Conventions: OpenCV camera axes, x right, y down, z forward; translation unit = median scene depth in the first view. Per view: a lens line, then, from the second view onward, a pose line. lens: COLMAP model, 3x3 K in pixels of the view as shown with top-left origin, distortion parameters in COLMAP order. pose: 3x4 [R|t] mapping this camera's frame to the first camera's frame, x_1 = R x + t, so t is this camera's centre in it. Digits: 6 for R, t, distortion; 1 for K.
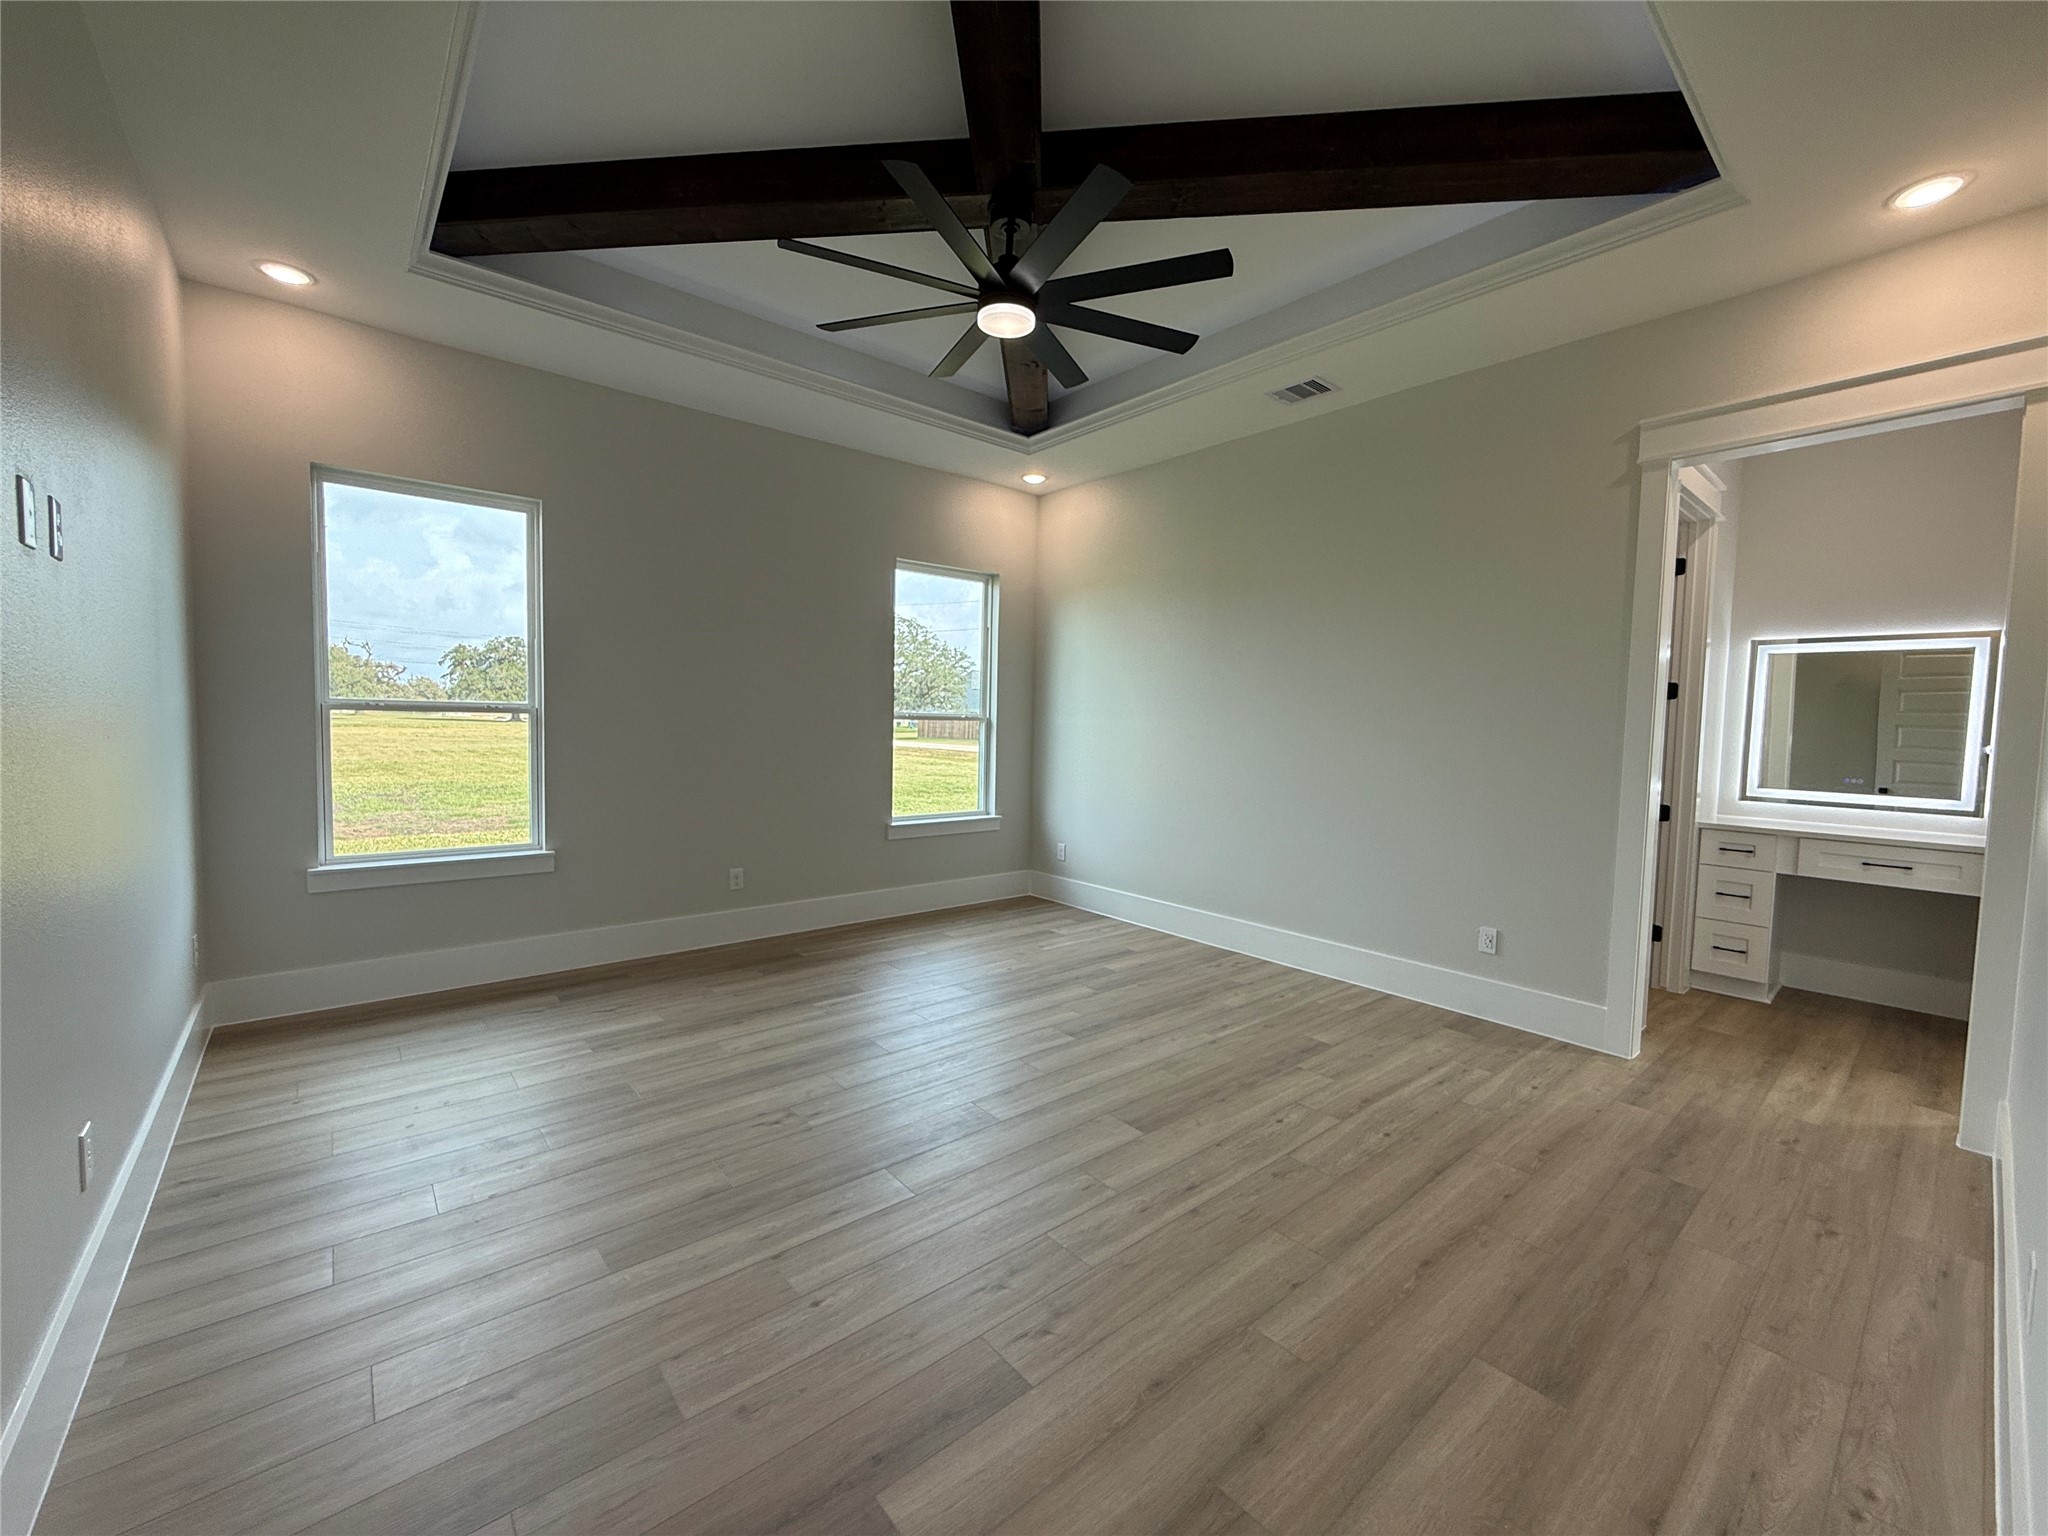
lens RADIAL K [[818.0, 0, 1030.7], [0, 818.0, 772.7], [0, 0, 1]] dist [-0.000821, -0.000156]
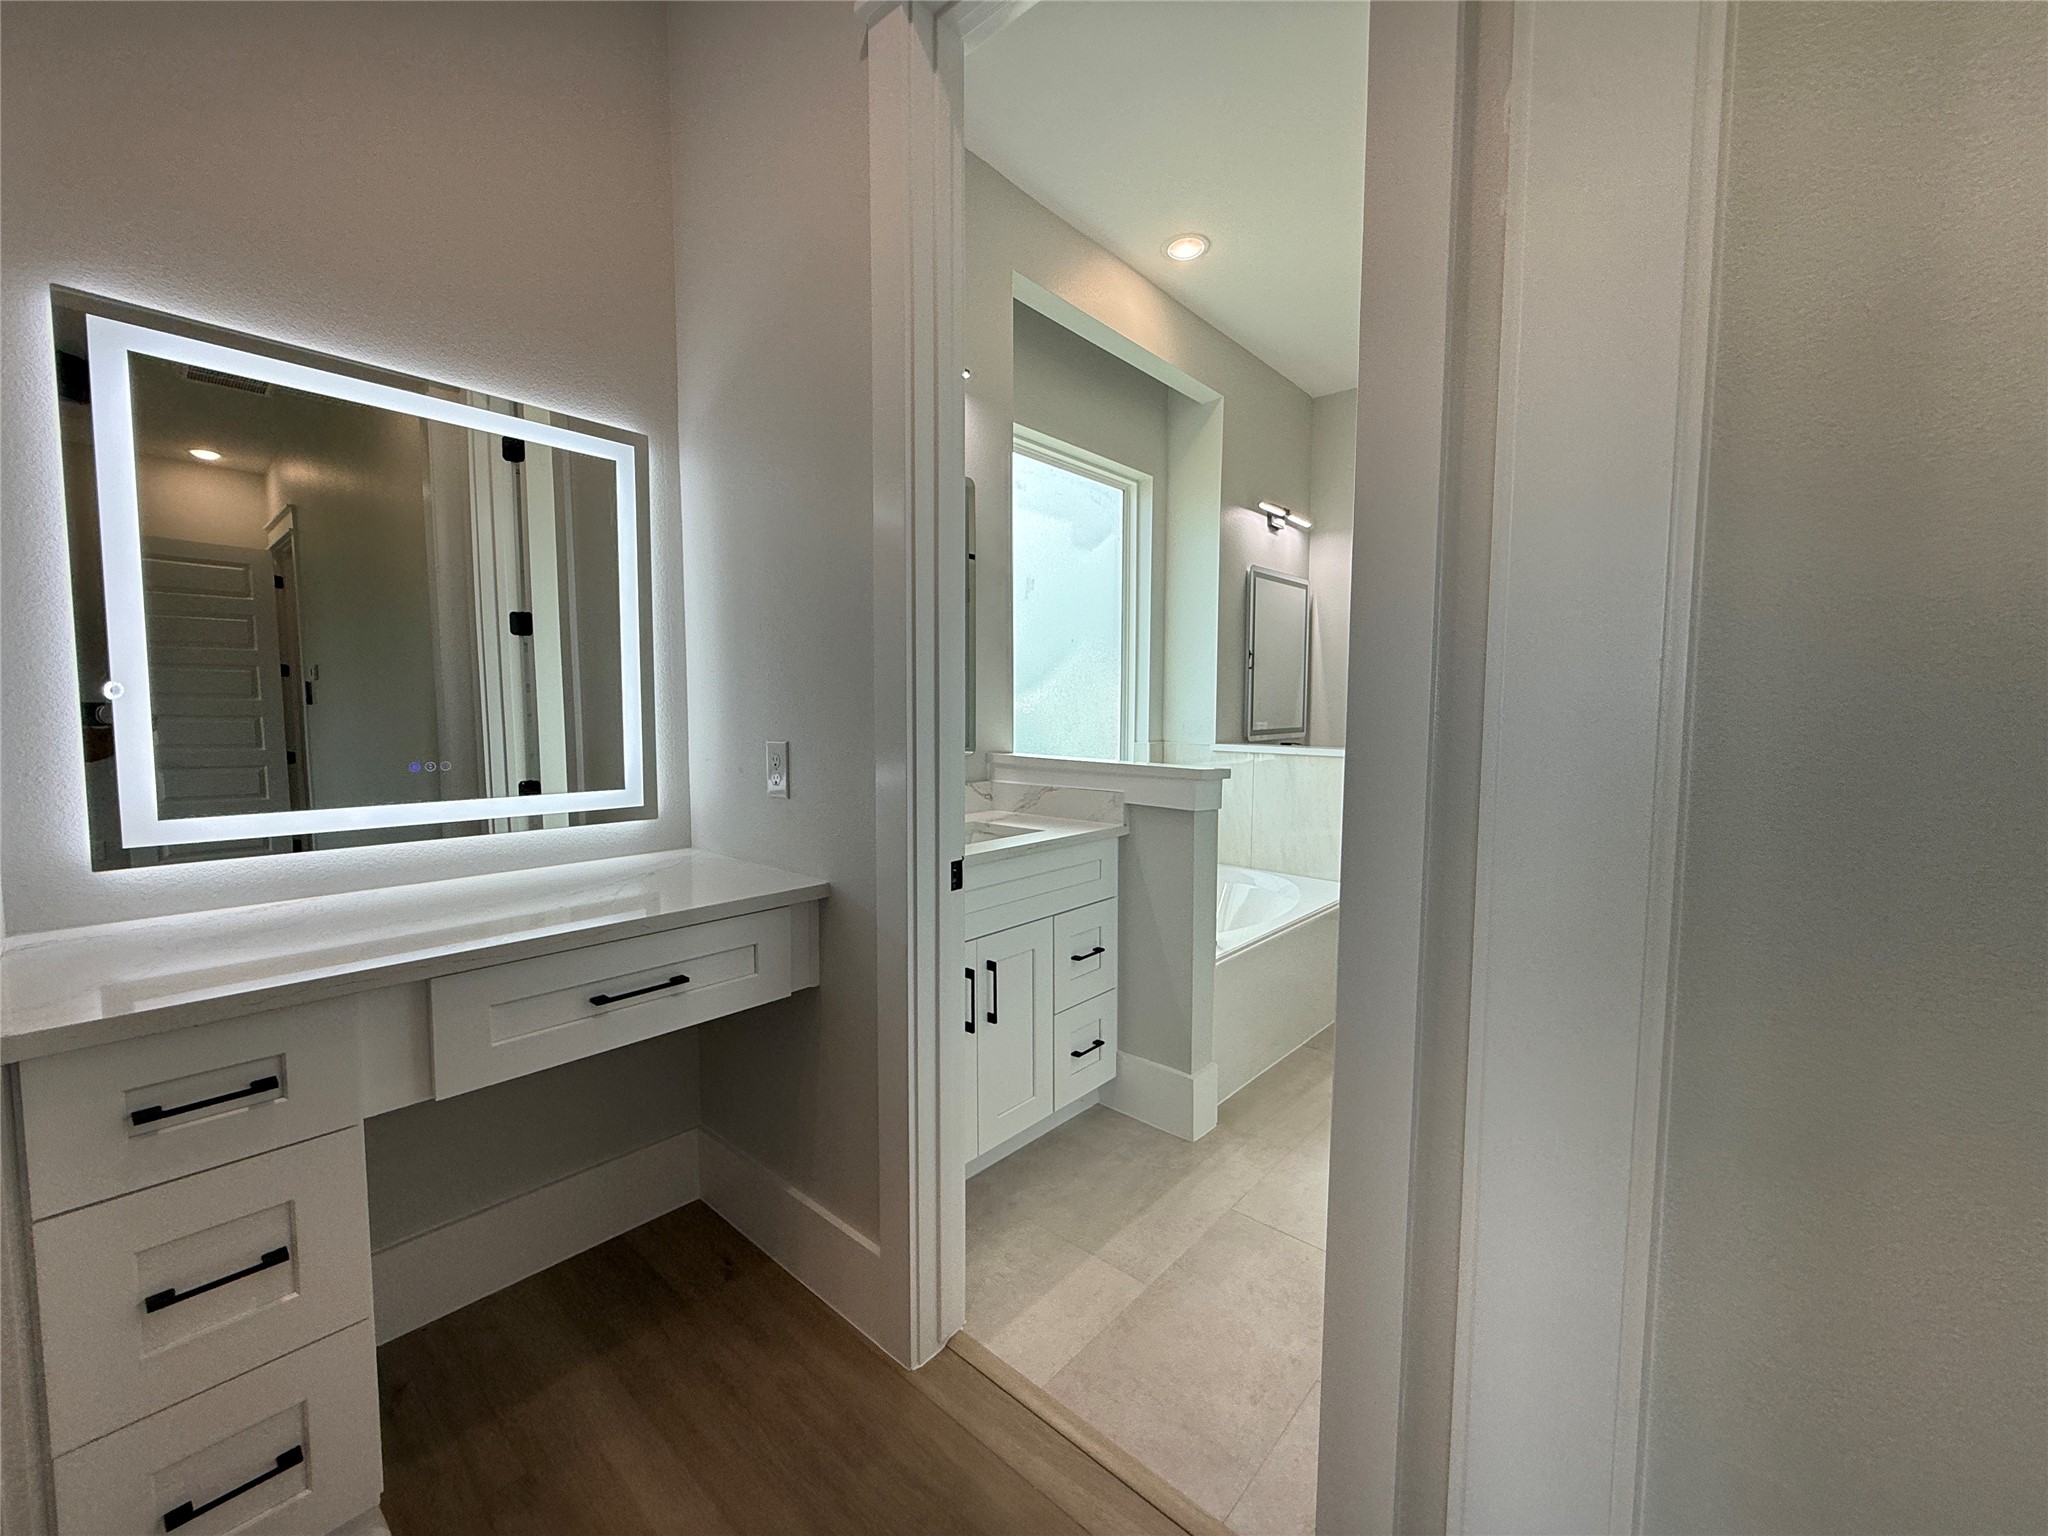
lens RADIAL K [[818.0, 0, 1019.0], [0, 818.0, 765.2], [0, 0, 1]] dist [-0.000821, -0.000156]
pose [[-0.133862, -0.097042, 0.986237, 0.613063], [0.053149, 0.993059, 0.104927, -0.016322], [-0.989574, 0.066464, -0.127775, 0.801807]]
